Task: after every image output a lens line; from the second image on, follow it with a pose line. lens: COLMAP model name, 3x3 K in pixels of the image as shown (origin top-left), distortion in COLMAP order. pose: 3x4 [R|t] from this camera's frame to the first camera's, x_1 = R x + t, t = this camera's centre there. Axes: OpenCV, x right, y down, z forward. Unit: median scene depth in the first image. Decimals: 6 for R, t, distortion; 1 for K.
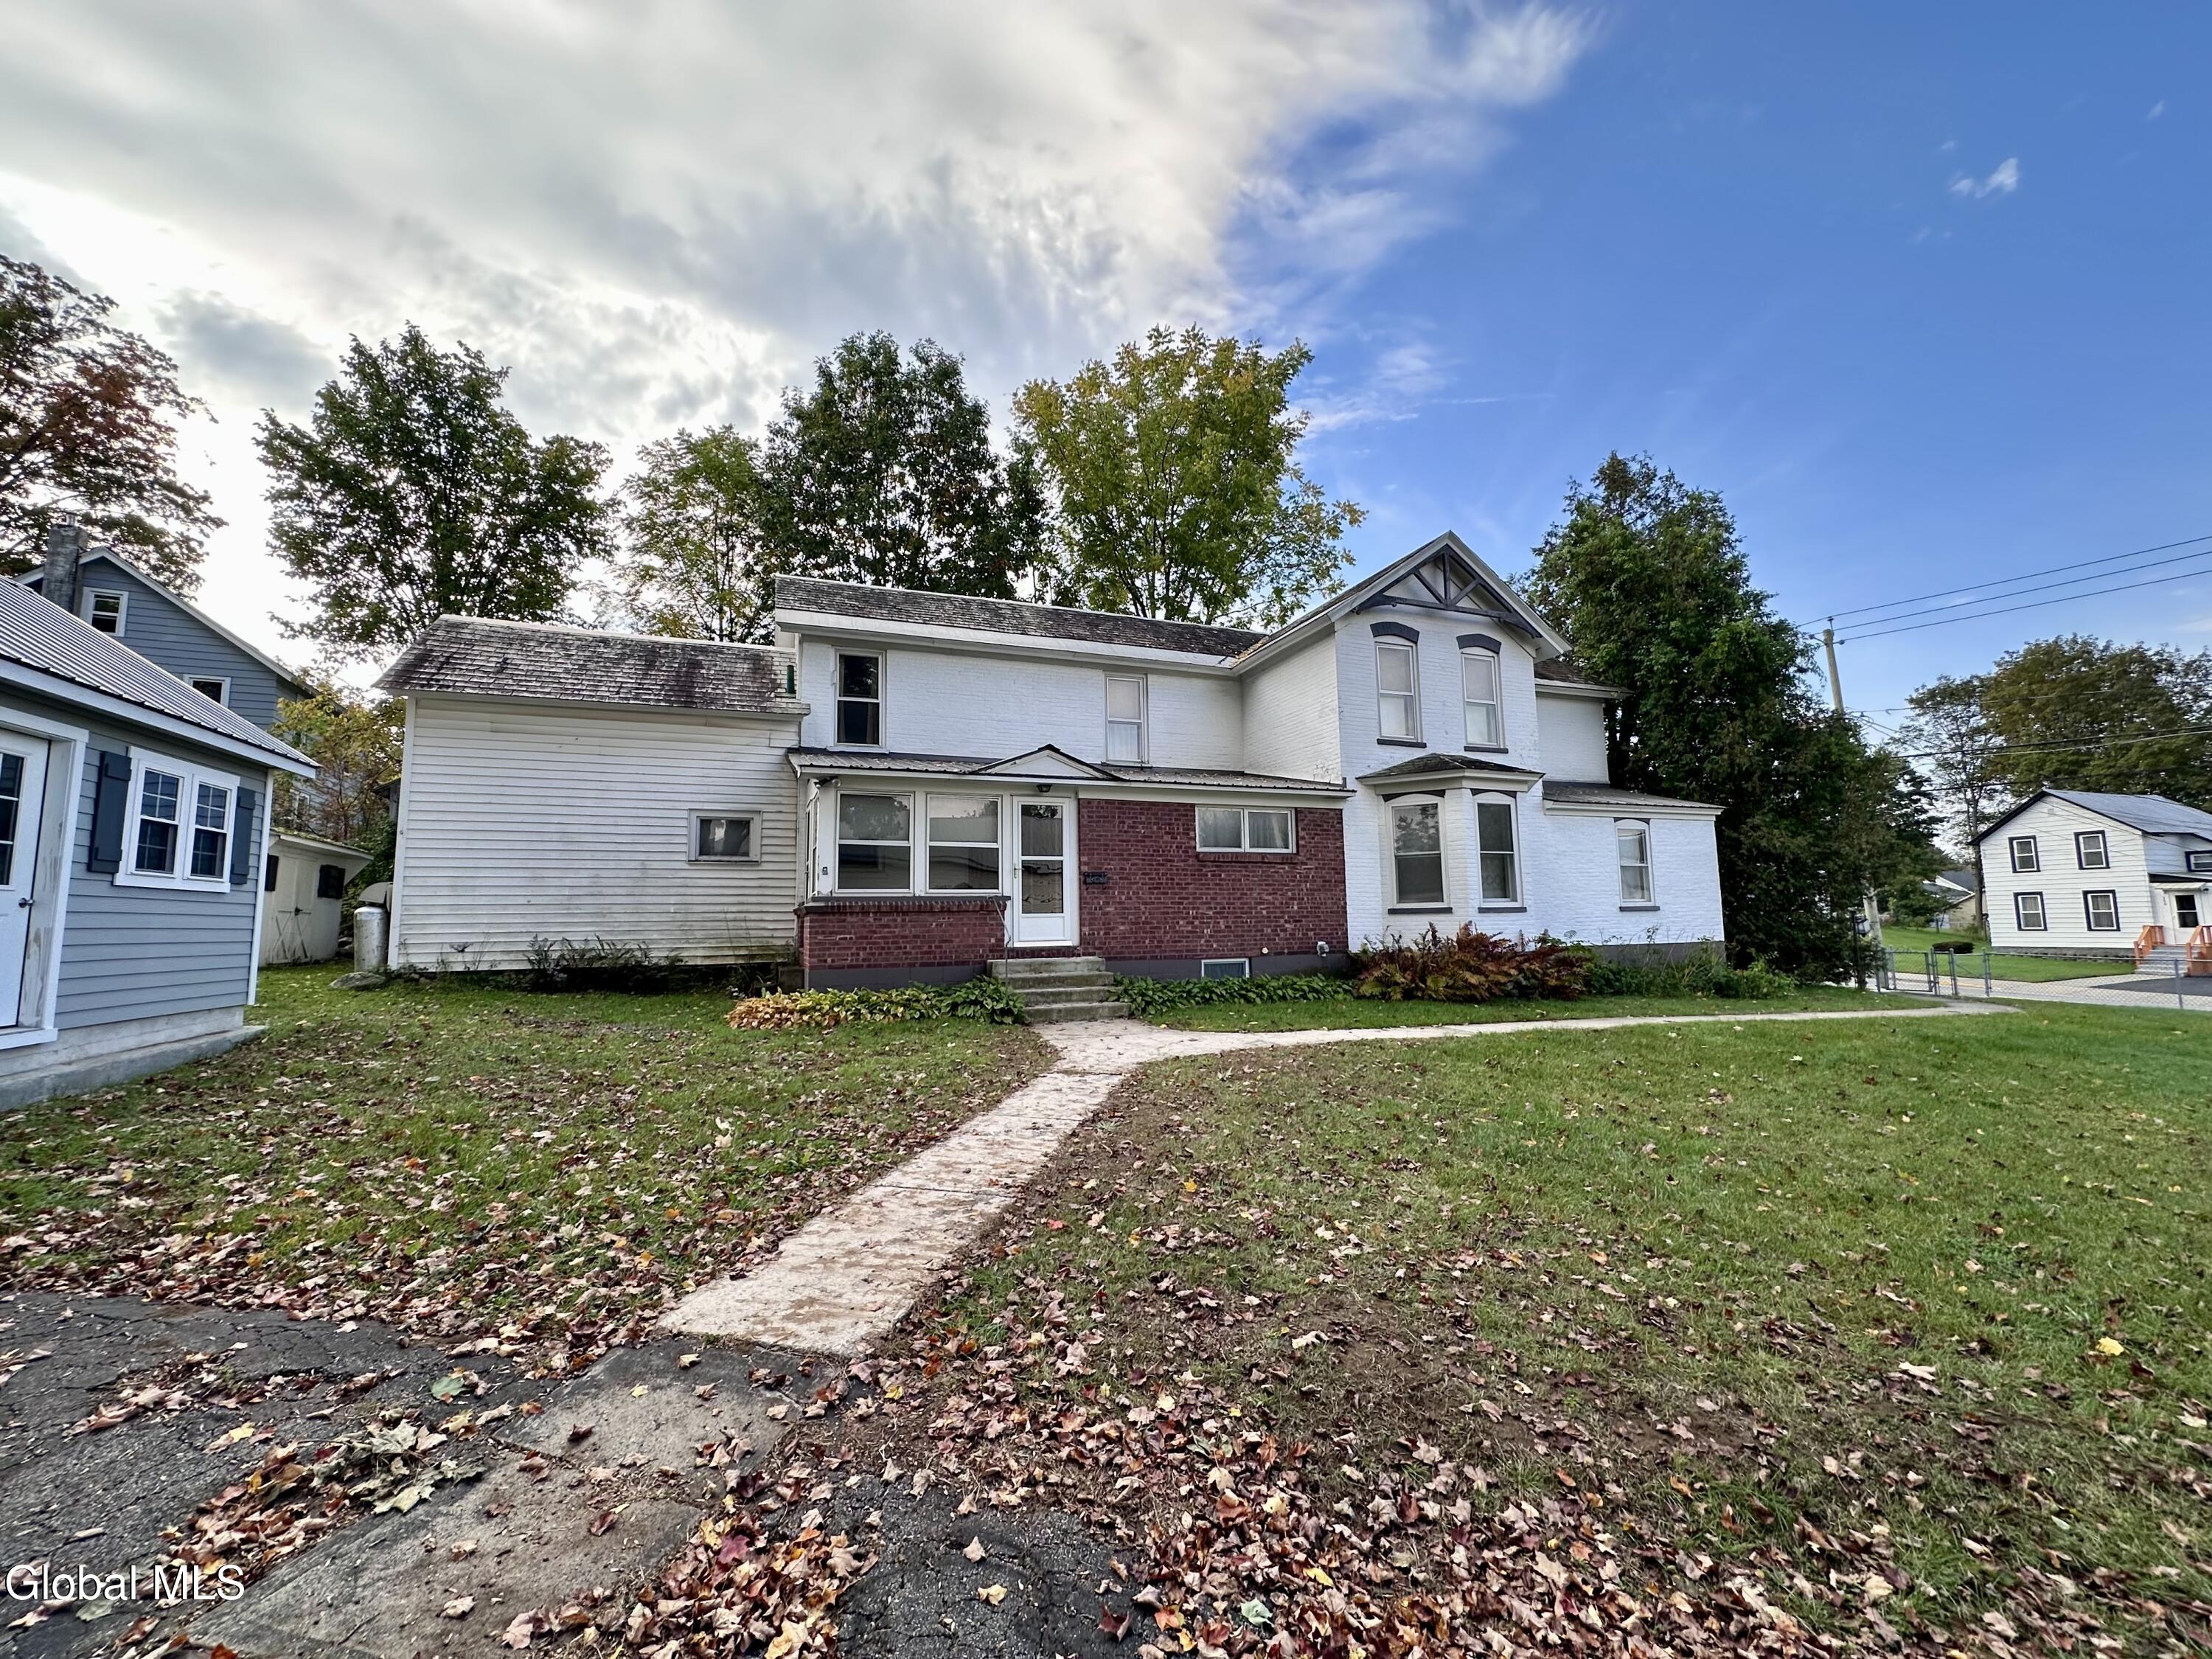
lens RADIAL K [[883.3, 0, 1100.5], [0, 883.3, 825.4], [0, 0, 1]] dist [-0.000753, 0.000084]
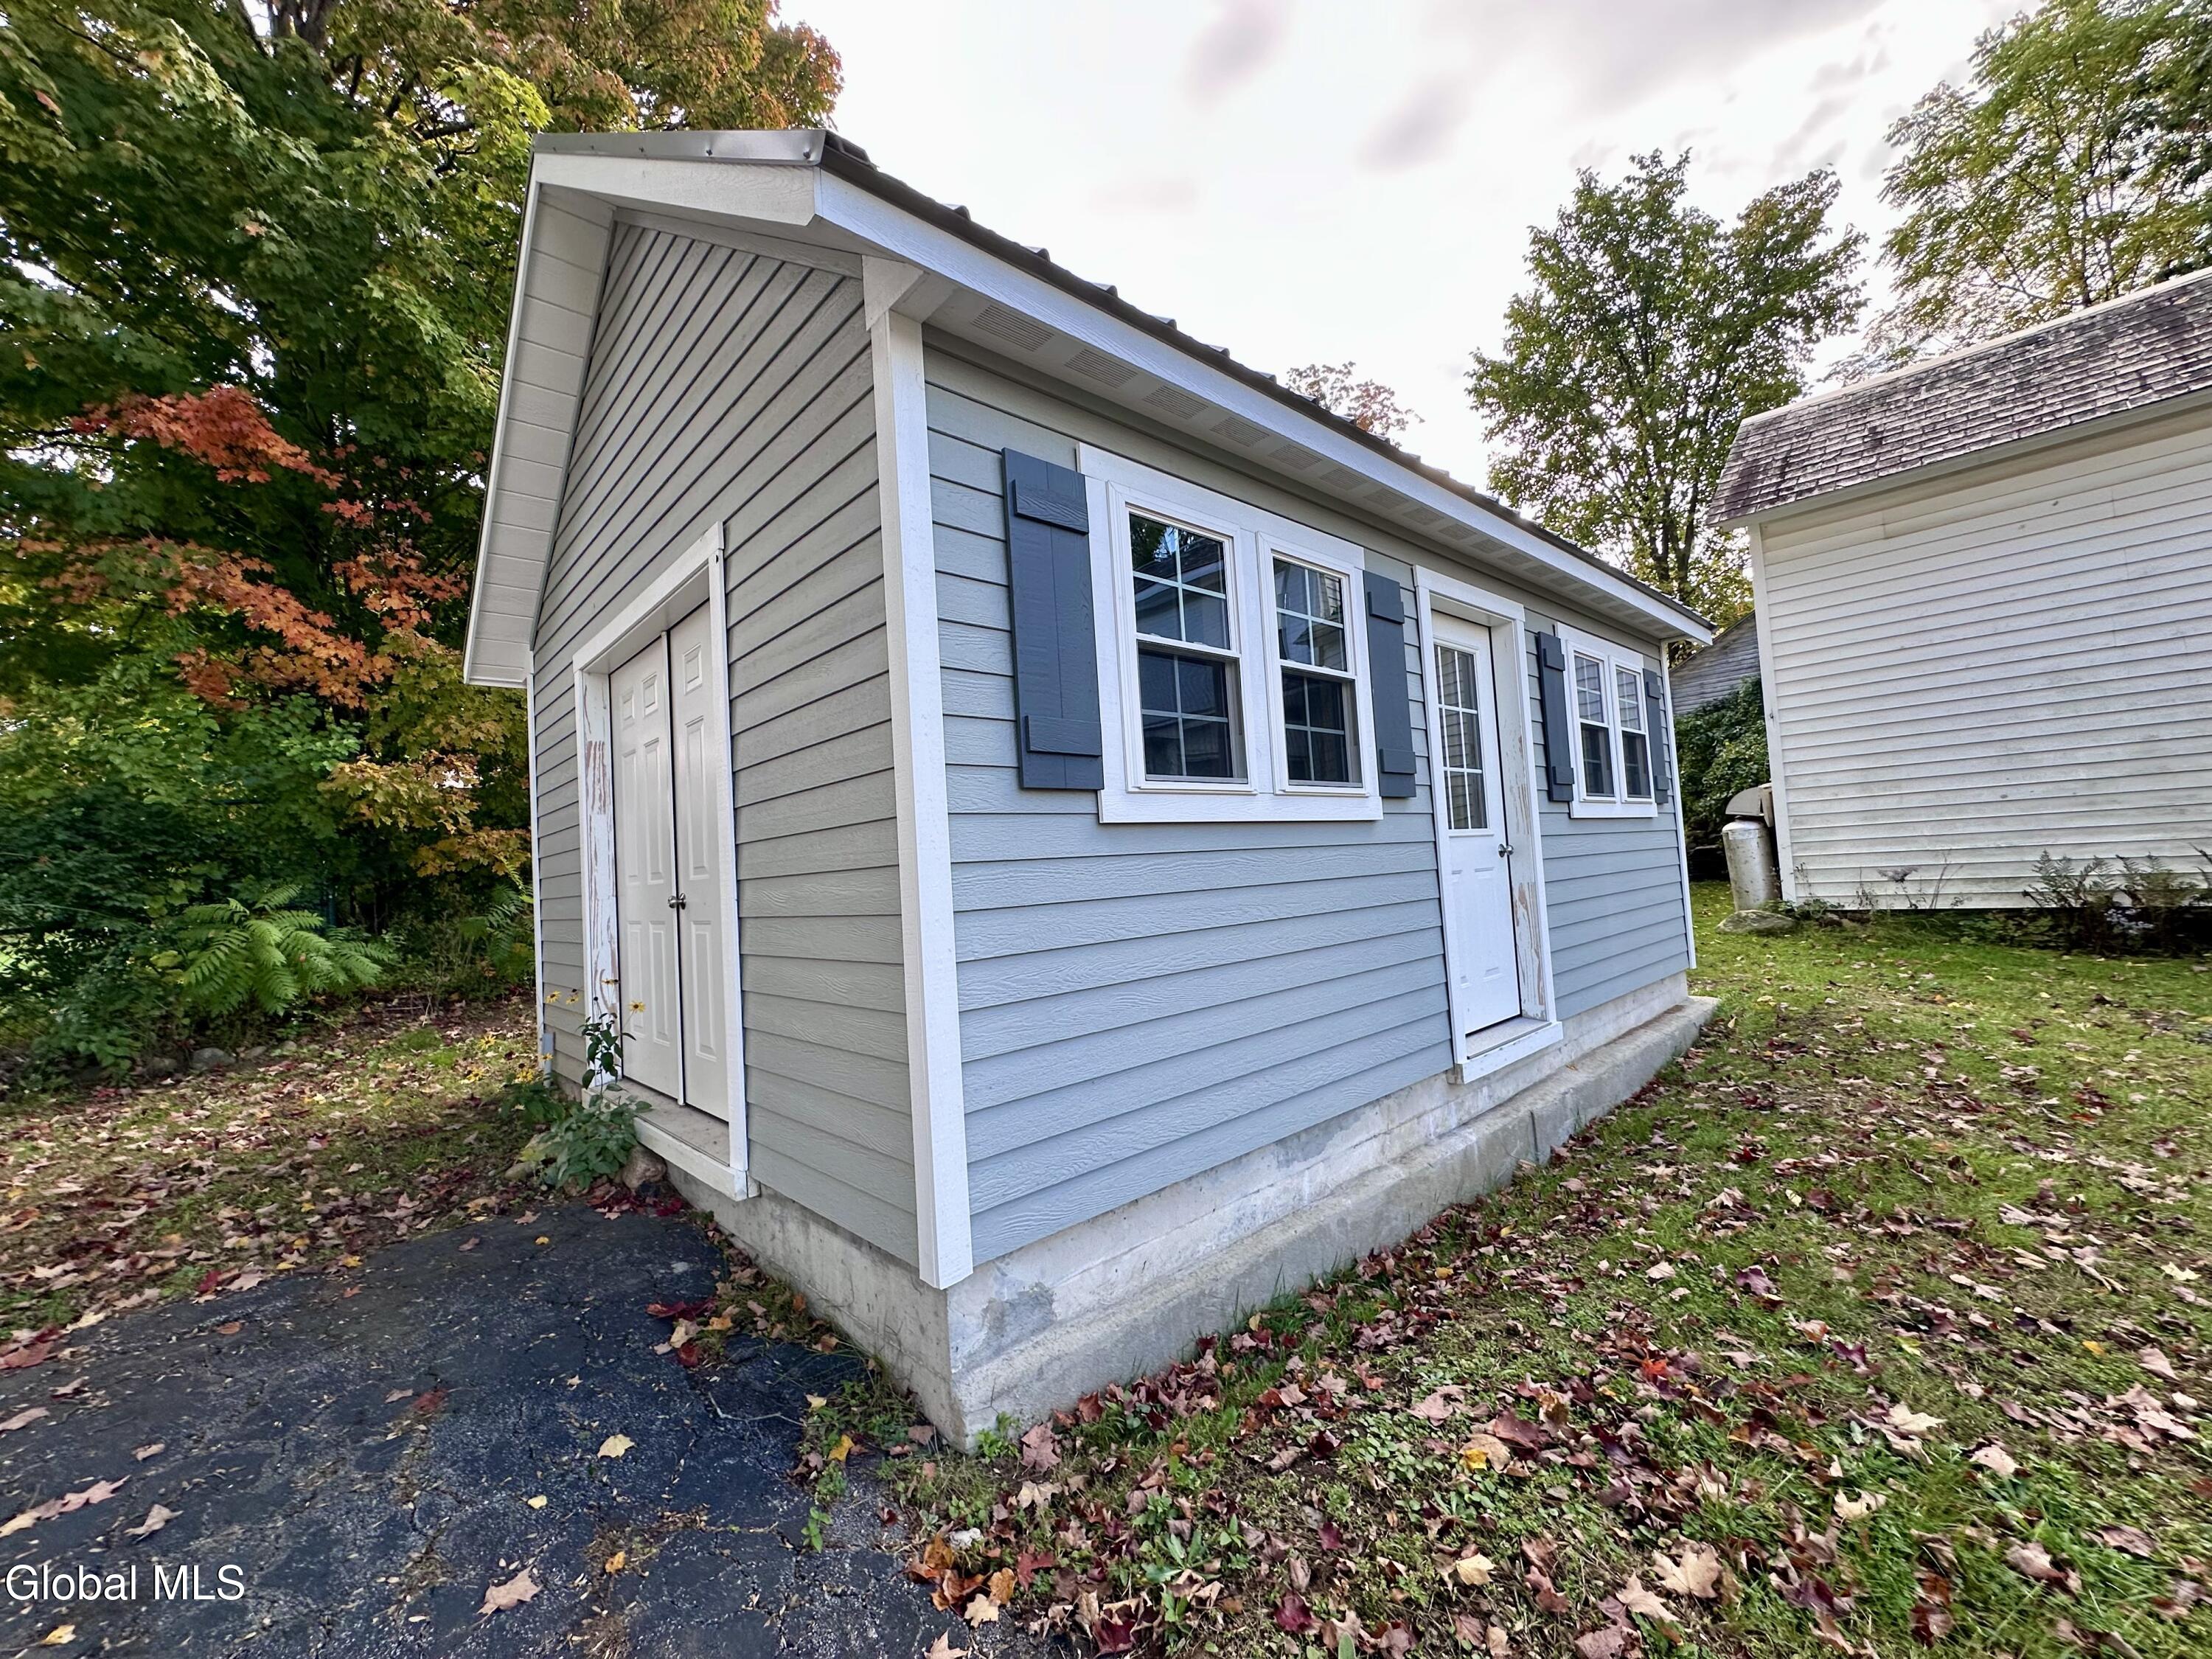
lens RADIAL K [[883.3, 0, 1104.7], [0, 883.3, 829.3], [0, 0, 1]] dist [-0.000753, 0.000084]
pose [[0.388506, -0.053217, -0.919908, -0.321471], [0.159254, 0.987185, 0.010149, 0.004737], [0.907580, -0.150442, 0.392003, 0.198234]]
